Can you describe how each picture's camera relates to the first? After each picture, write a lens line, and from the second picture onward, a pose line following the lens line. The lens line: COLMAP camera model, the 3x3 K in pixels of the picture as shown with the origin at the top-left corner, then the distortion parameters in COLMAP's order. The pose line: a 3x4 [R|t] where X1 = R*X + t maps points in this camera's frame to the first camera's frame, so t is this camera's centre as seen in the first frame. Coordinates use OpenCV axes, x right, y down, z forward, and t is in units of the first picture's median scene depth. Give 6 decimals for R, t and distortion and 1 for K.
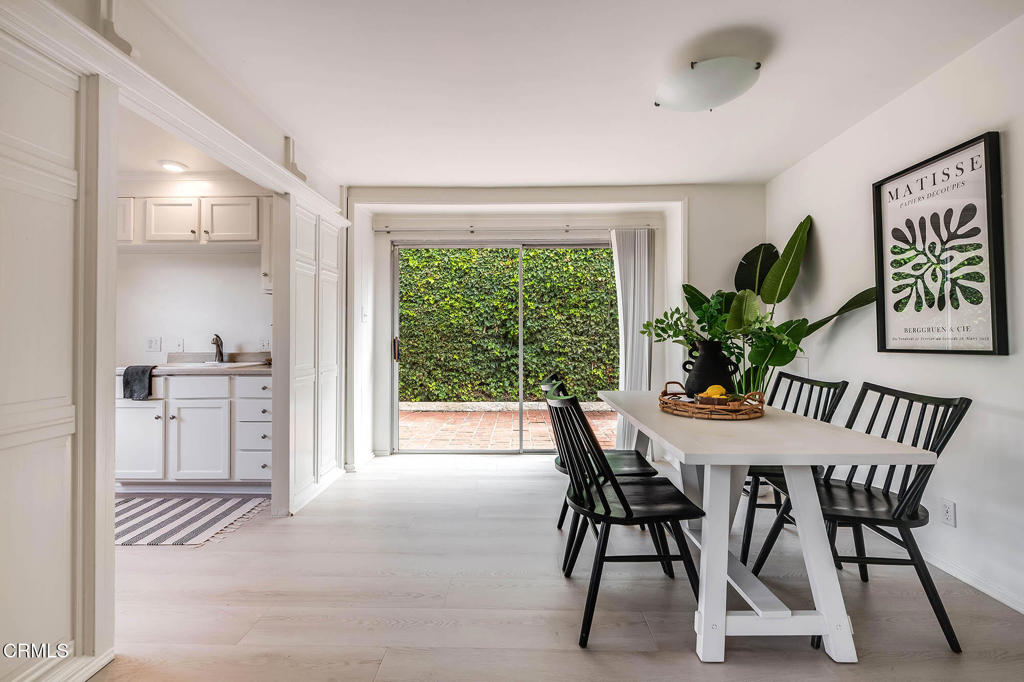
lens RADIAL K [[479.2, 0, 512.3], [0, 479.2, 333.7], [0, 0, 1]] dist [-0.001254, -0.000184]
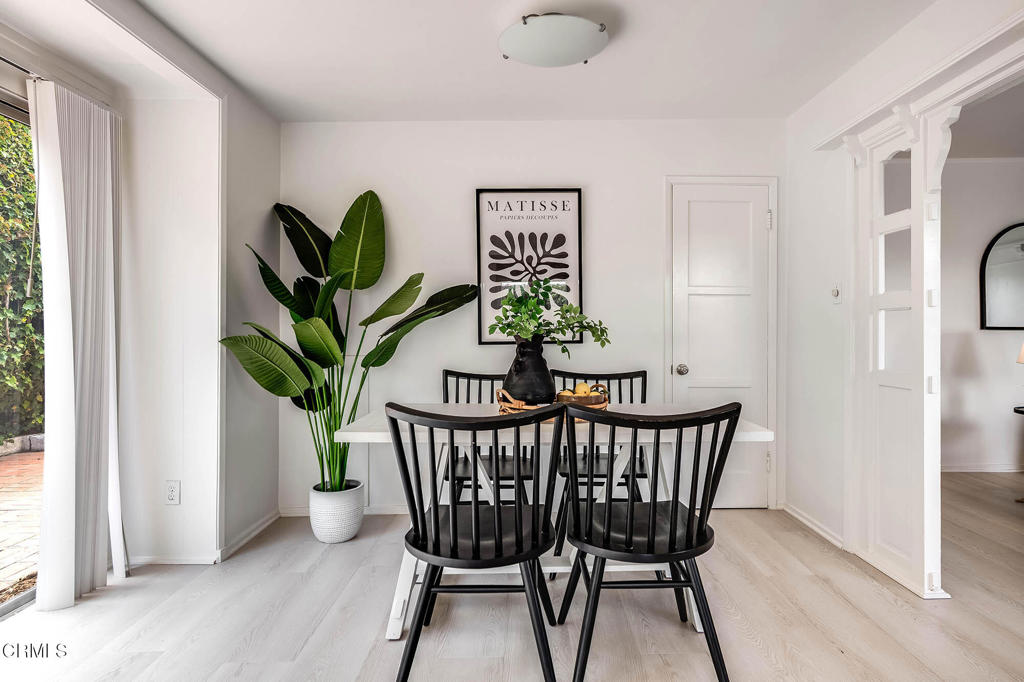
lens RADIAL K [[581.2, 0, 514.7], [0, 581.2, 336.3], [0, 0, 1]] dist [0.005908, 0.000356]
pose [[-0.044108, -0.001324, 0.999026, -0.640885], [-0.010834, 0.999941, 0.000847, 0.019540], [-0.998968, -0.010787, -0.044119, 1.106186]]
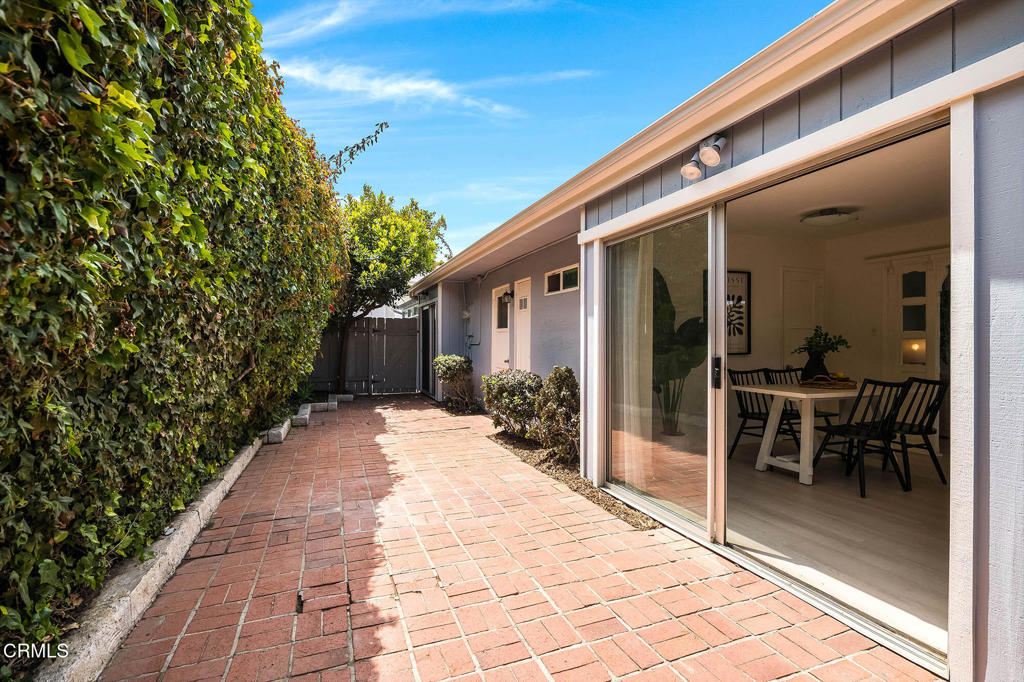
lens RADIAL K [[468.8, 0, 511.9], [0, 468.8, 348.5], [0, 0, 1]] dist [0.001021, 0.000048]
pose [[-0.387460, 0.001050, 0.921886, -0.813442], [-0.009797, 0.999938, -0.005257, 0.034888], [-0.921834, -0.011069, -0.387426, 2.846970]]
